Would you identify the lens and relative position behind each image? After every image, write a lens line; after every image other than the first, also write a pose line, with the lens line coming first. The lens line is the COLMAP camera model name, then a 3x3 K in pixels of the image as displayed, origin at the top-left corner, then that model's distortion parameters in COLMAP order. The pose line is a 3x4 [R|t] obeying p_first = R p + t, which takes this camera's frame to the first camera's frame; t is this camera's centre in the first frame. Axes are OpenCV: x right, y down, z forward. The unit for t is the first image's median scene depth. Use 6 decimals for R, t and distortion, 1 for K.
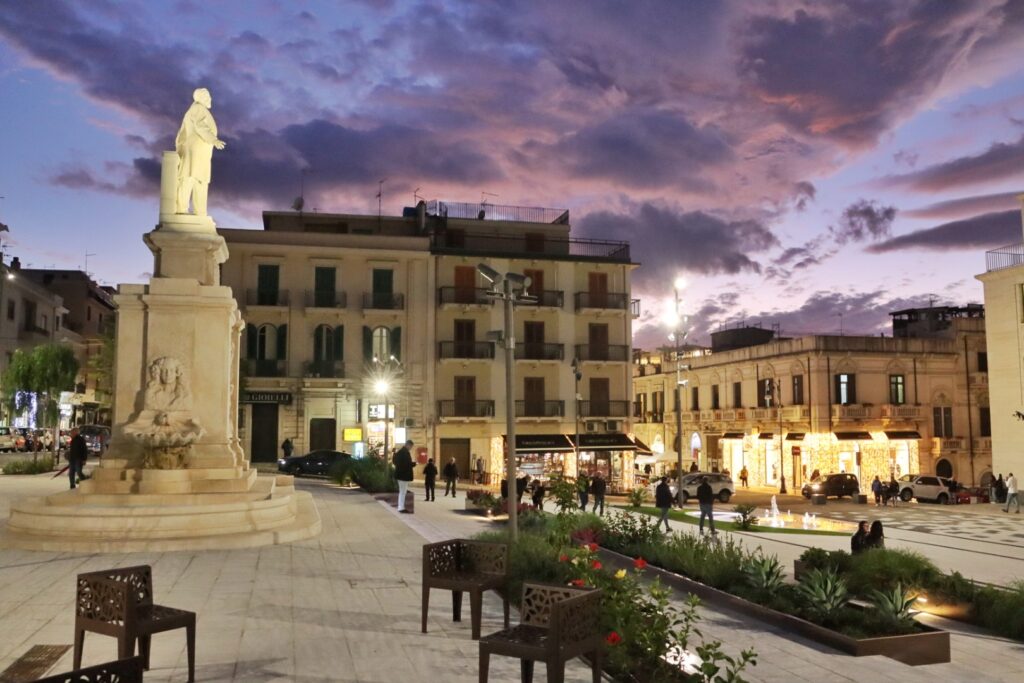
lens RADIAL K [[835.0, 0, 517.5], [0, 835.0, 344.1], [0, 0, 1]] dist [-0.150043, 0.114096]
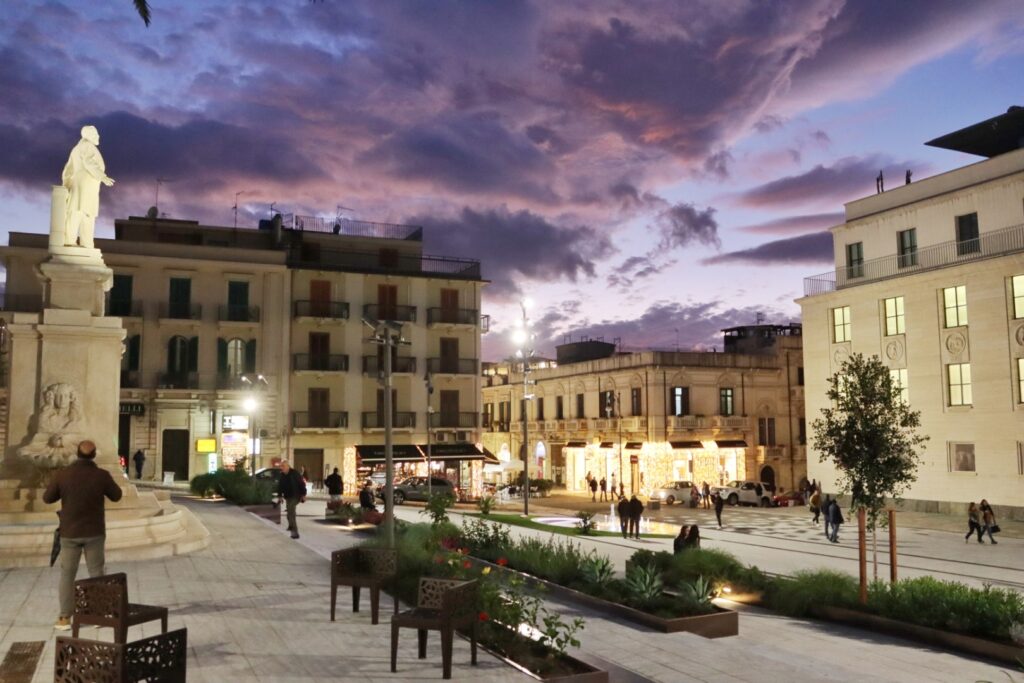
lens RADIAL K [[835.0, 0, 503.1], [0, 835.0, 345.7], [0, 0, 1]] dist [-0.150043, 0.114096]
pose [[0.986177, 0.012229, 0.165246, -0.008936], [-0.011285, 0.999914, -0.006650, -0.009120], [-0.165313, 0.004694, 0.986230, -0.039096]]
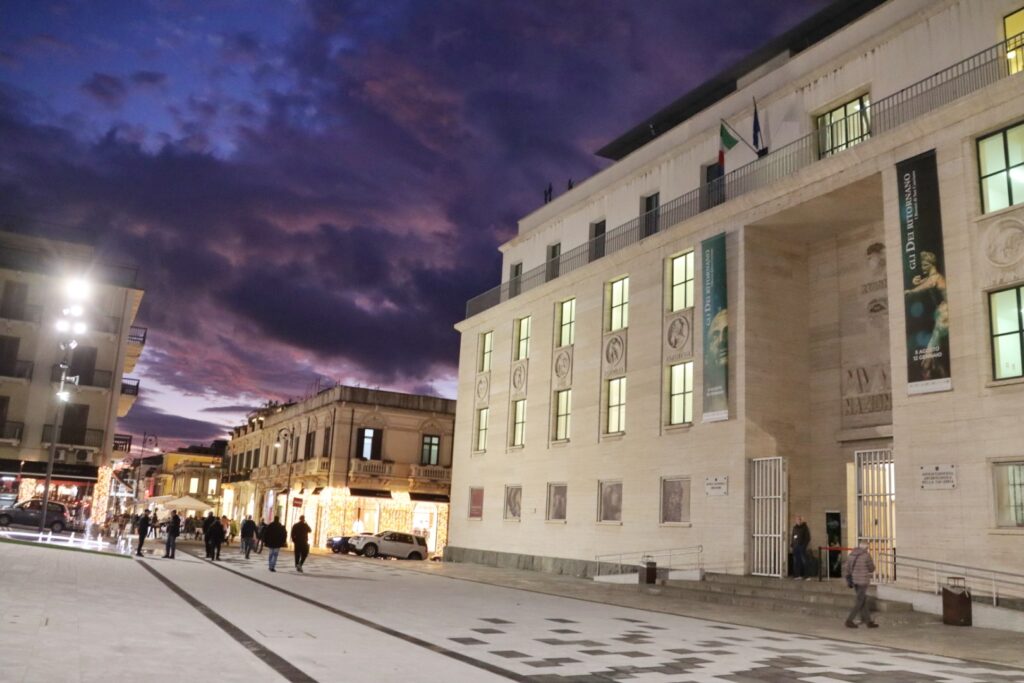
lens RADIAL K [[835.0, 0, 502.7], [0, 835.0, 345.0], [0, 0, 1]] dist [-0.150043, 0.114096]
pose [[0.971779, 0.098925, 0.214149, 0.376103], [-0.074879, 0.990229, -0.117640, 0.048228], [-0.223694, 0.098285, 0.969691, 0.013235]]
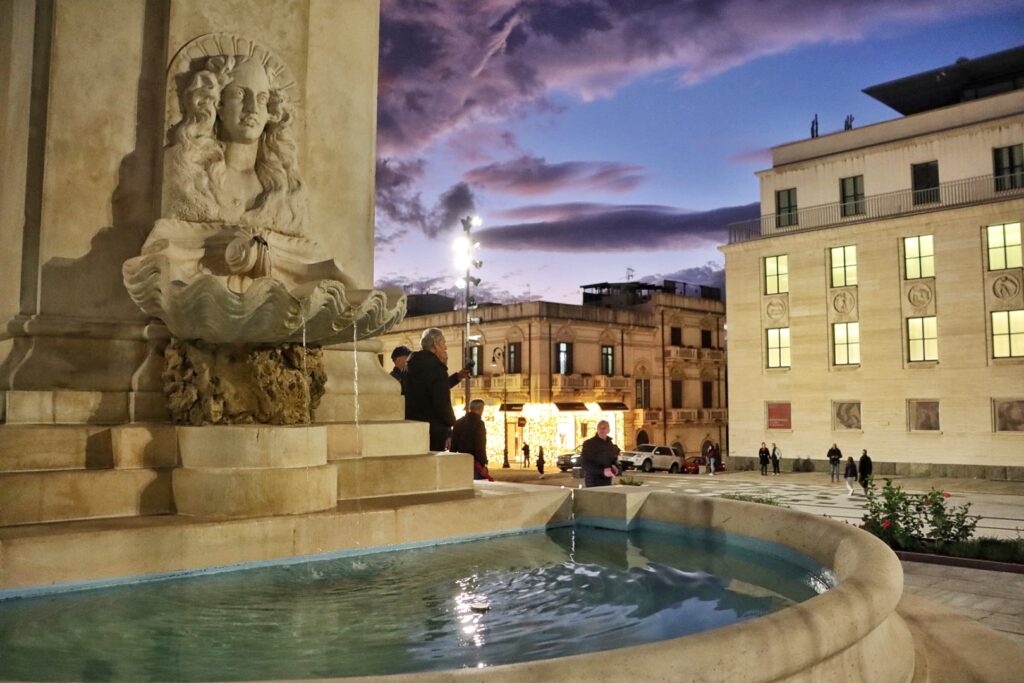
lens RADIAL K [[835.0, 0, 509.9], [0, 835.0, 340.2], [0, 0, 1]] dist [-0.150043, 0.114096]
pose [[0.880419, 0.035413, 0.472872, -0.133288], [-0.044918, 0.998952, 0.008820, 0.031747], [-0.472064, -0.029006, 0.881087, 0.190008]]
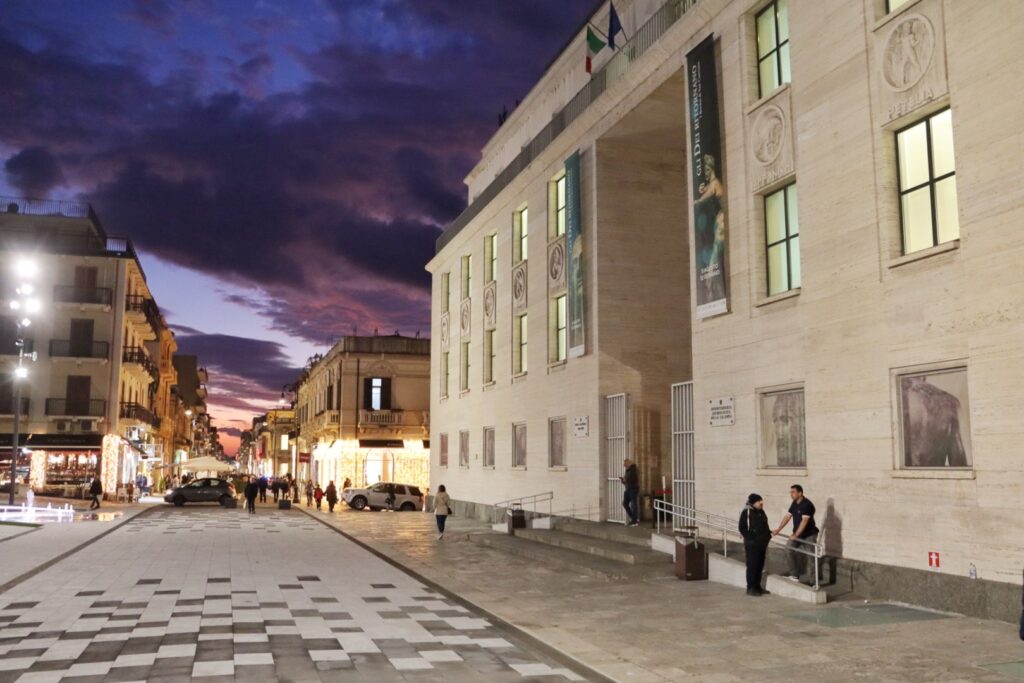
lens RADIAL K [[884.4, 0, 509.9], [0, 884.4, 339.3], [0, 0, 1]] dist [-0.135582, 0.148936]
pose [[0.998062, 0.011504, 0.061161, 0.551988], [-0.009122, 0.999194, -0.039083, 0.034864], [-0.061561, 0.038450, 0.997362, -0.017234]]
